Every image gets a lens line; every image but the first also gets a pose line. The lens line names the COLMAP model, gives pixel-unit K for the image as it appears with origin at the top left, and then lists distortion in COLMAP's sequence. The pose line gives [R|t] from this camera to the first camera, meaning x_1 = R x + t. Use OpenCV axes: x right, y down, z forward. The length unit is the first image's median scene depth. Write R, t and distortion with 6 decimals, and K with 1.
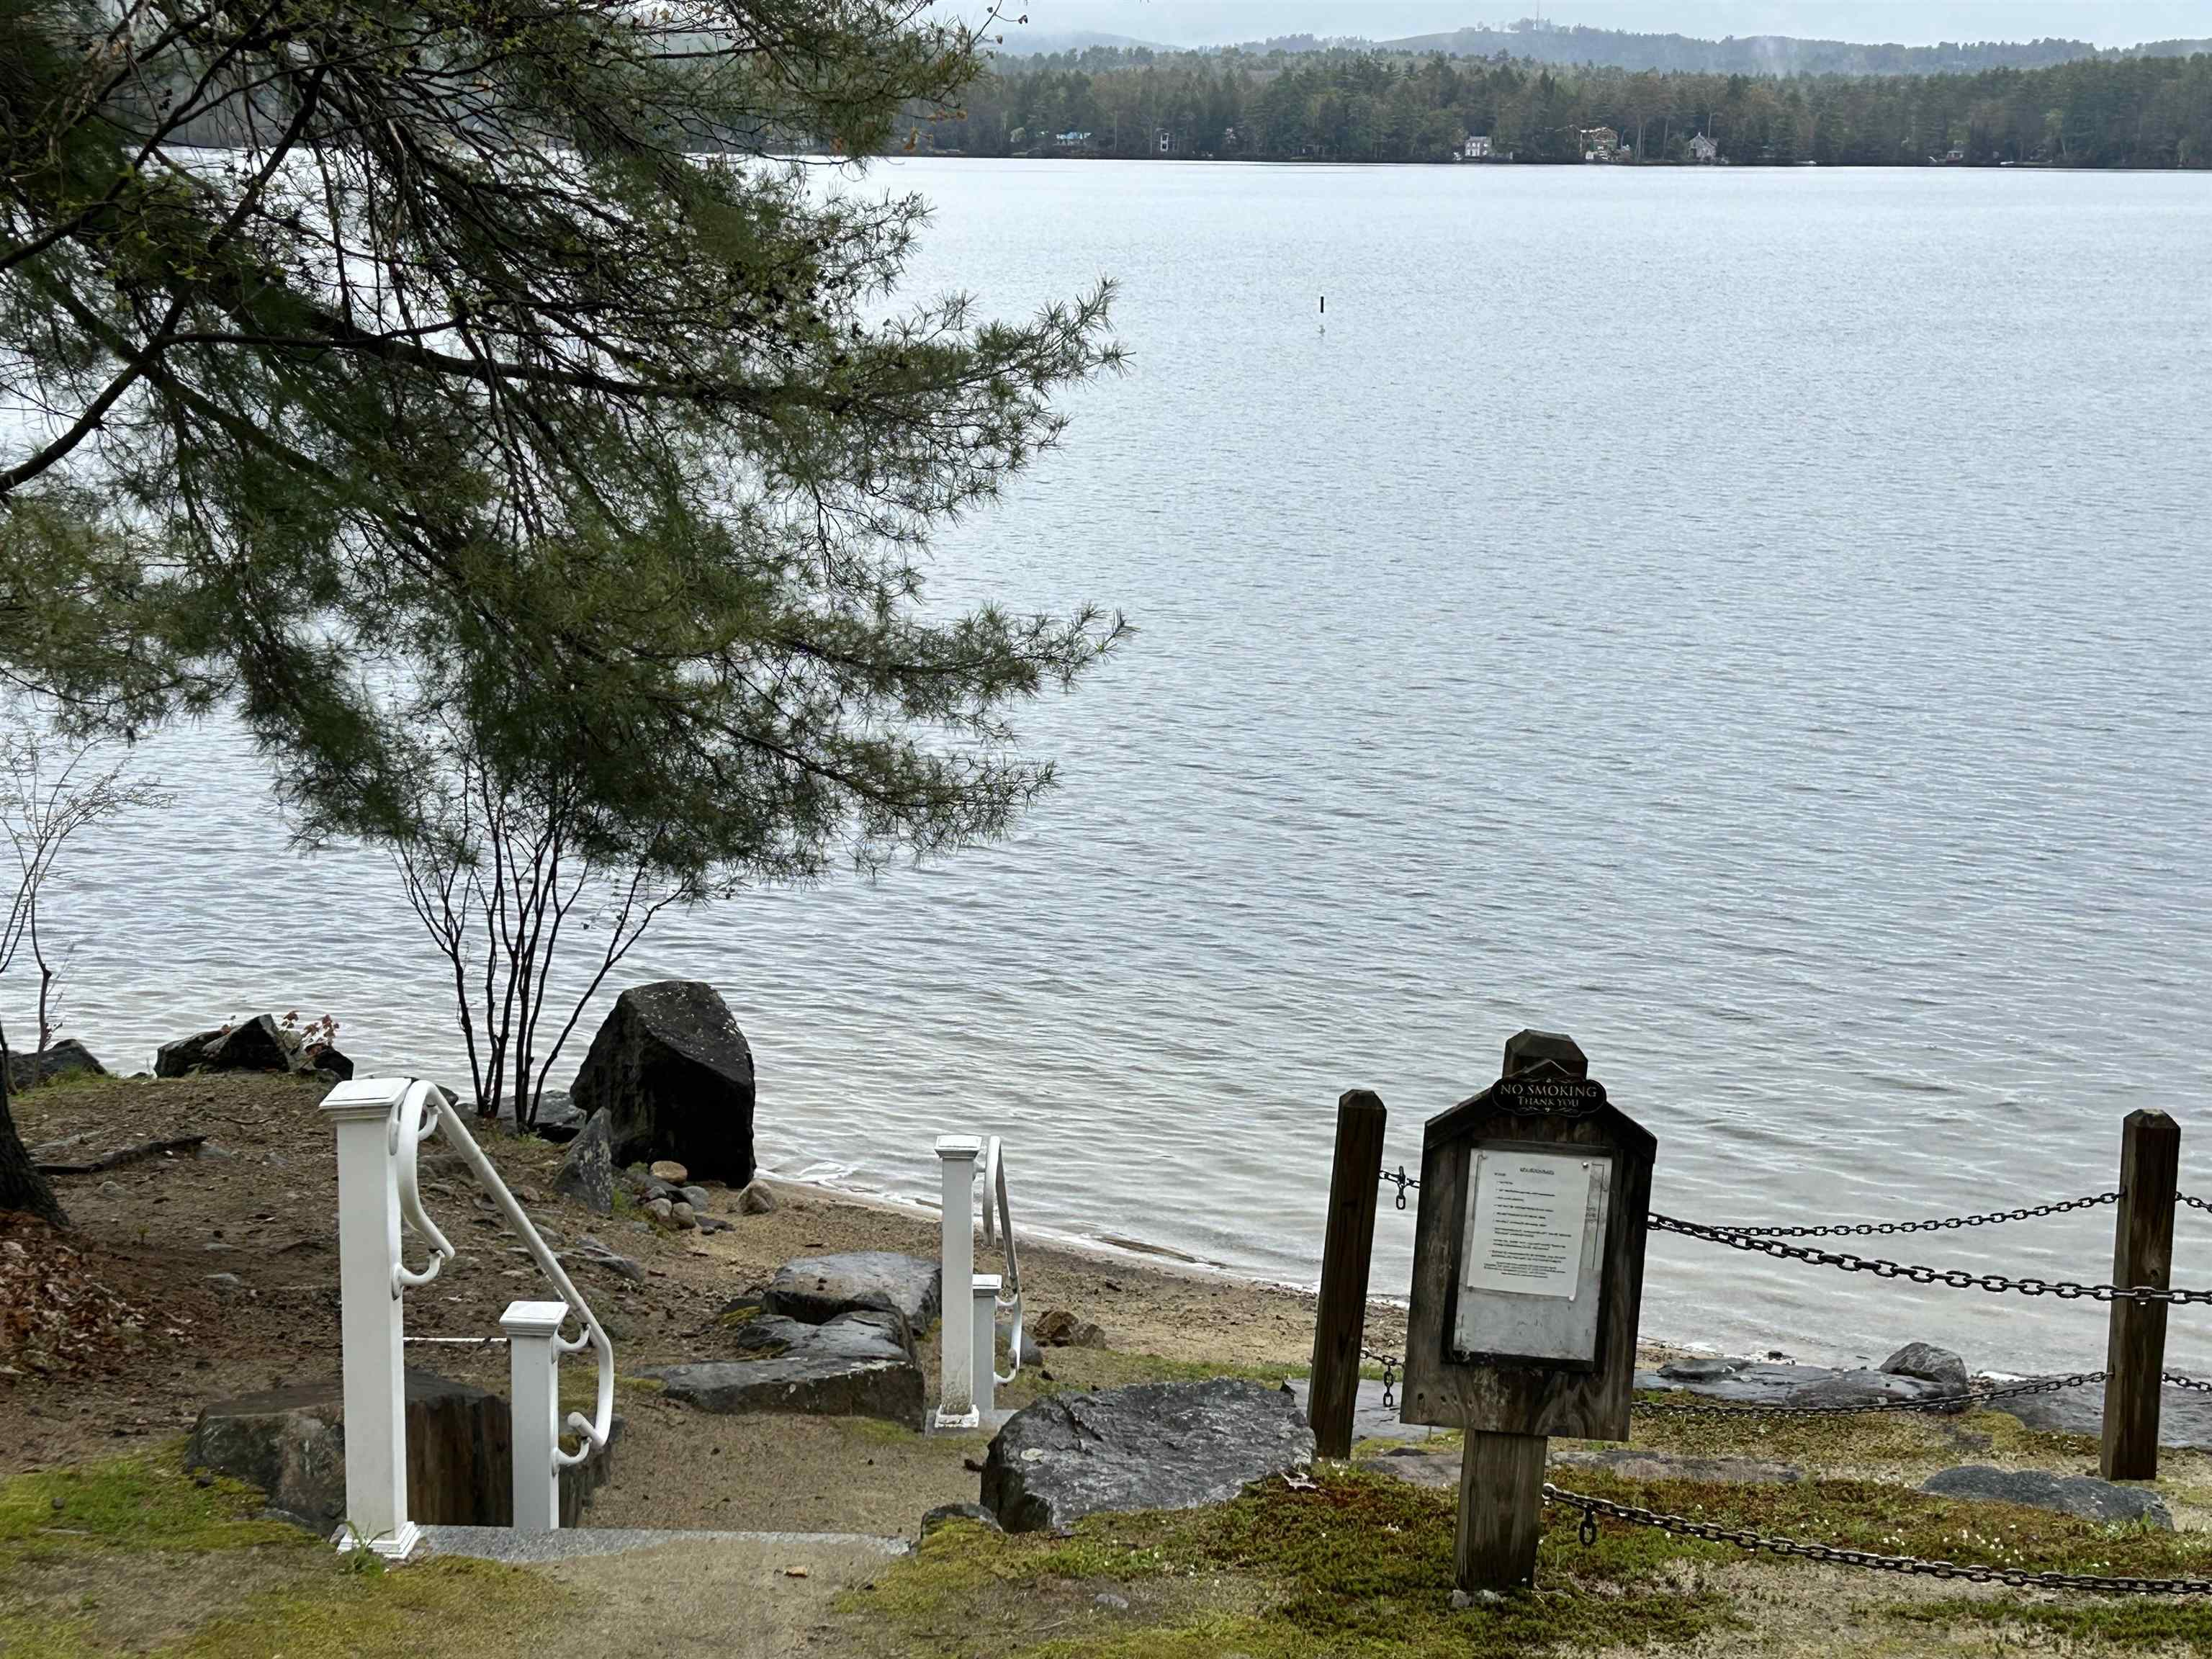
lens RADIAL K [[3526.0, 0, 1073.6], [0, 3526.0, 817.9], [0, 0, 1]] dist [0.110246, 0.000000]
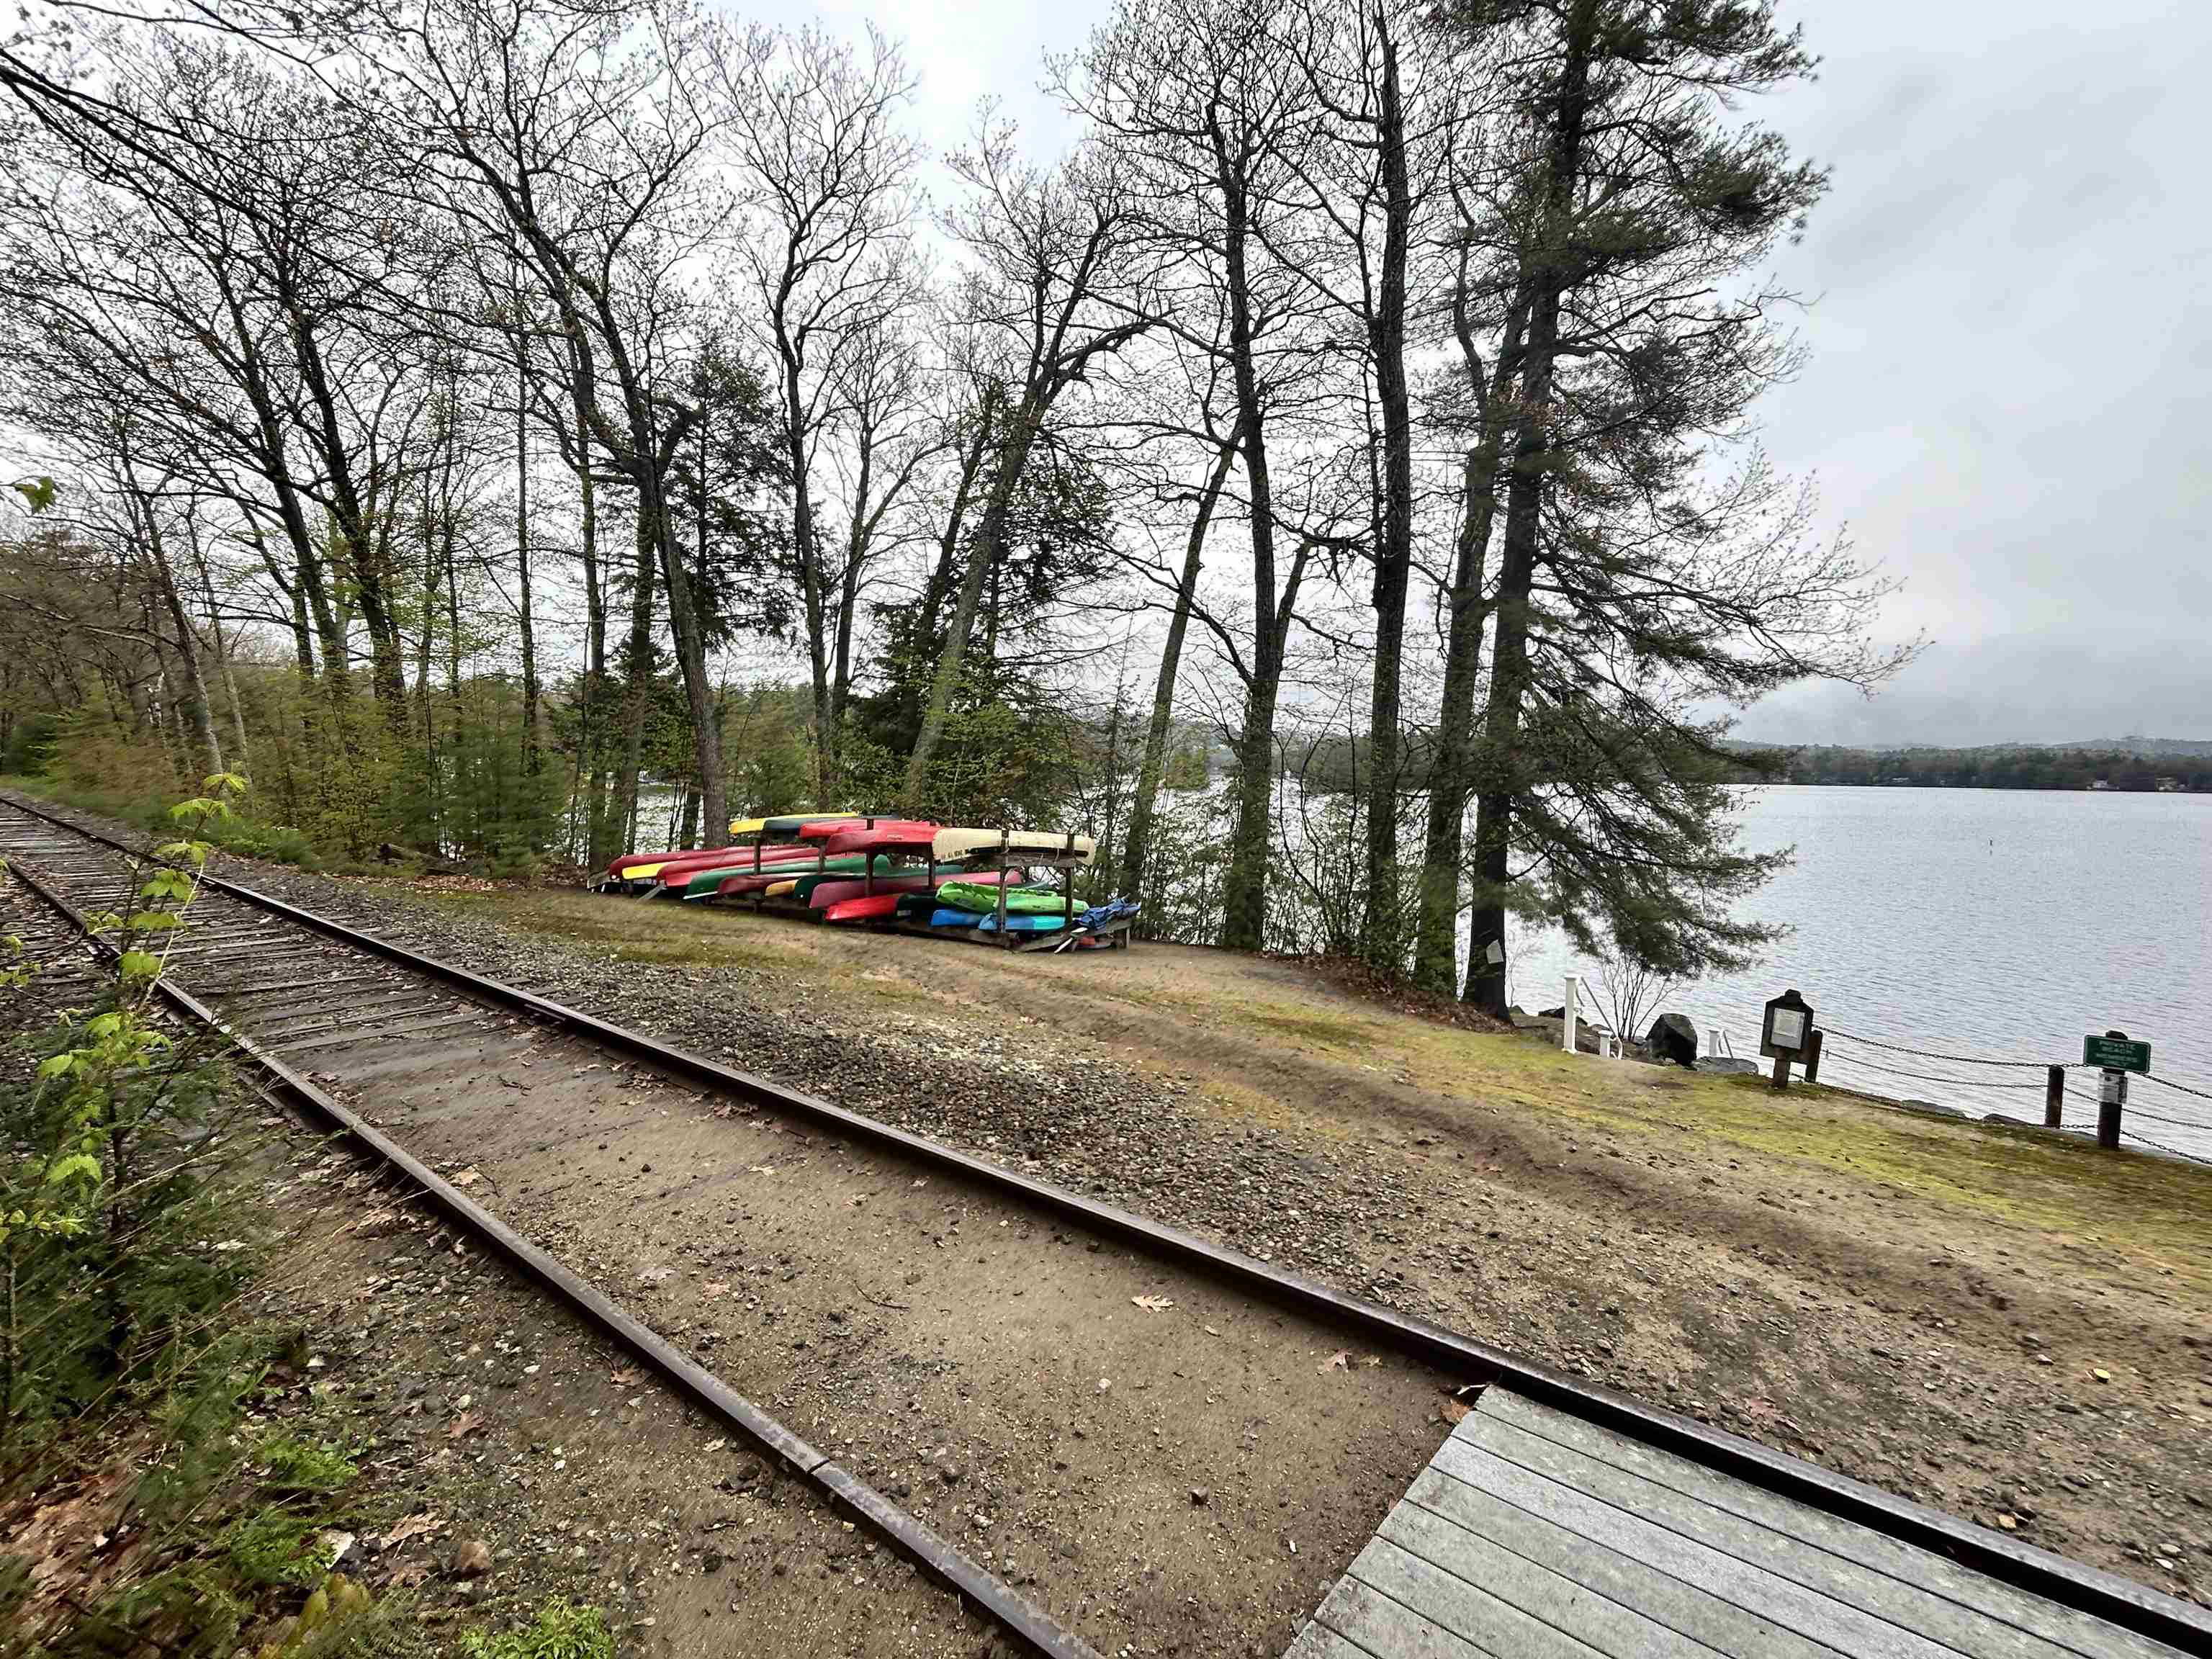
lens RADIAL K [[1011.1, 0, 1118.2], [0, 1011.1, 812.2], [0, 0, 1]] dist [0.002449, 0.000165]
pose [[0.790638, 0.026489, -0.611710, 0.114018], [-0.120654, 0.986215, -0.113239, 0.040951], [0.600278, 0.163336, 0.782935, -0.418773]]
